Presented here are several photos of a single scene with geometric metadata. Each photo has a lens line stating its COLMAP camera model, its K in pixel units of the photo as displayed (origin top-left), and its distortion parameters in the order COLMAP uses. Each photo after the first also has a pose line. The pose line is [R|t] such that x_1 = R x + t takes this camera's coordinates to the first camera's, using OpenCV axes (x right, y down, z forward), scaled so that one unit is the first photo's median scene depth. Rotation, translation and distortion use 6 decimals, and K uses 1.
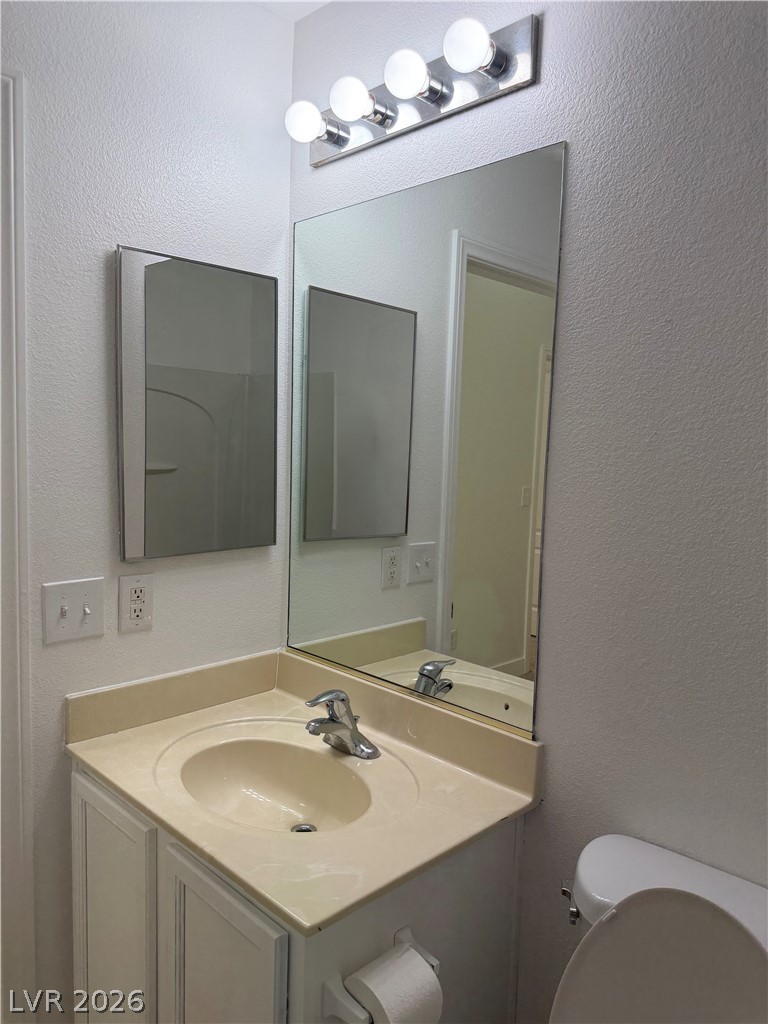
lens RADIAL K [[725.4, 0, 386.3], [0, 725.4, 512.1], [0, 0, 1]] dist [0.008106, -0.026383]
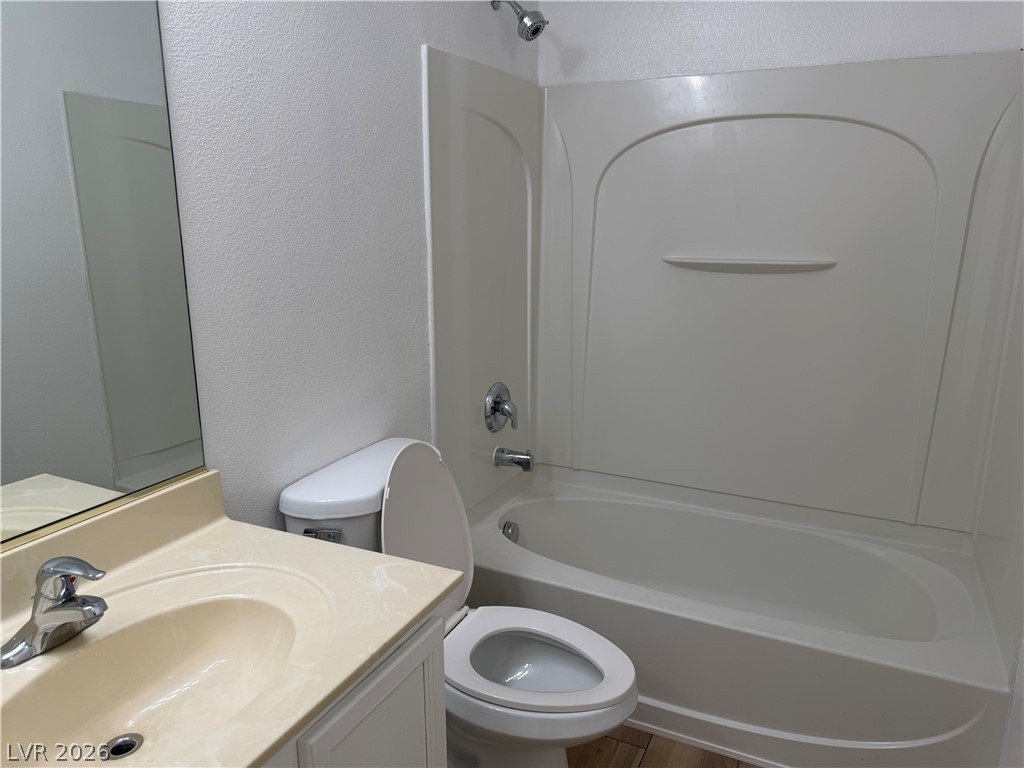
lens RADIAL K [[725.4, 0, 513.8], [0, 725.4, 387.0], [0, 0, 1]] dist [0.008106, -0.026383]
pose [[-0.325009, -0.247090, 0.912861, -0.938665], [0.080199, 0.954586, 0.286938, -0.068950], [-0.942304, 0.166467, -0.290433, 0.956335]]
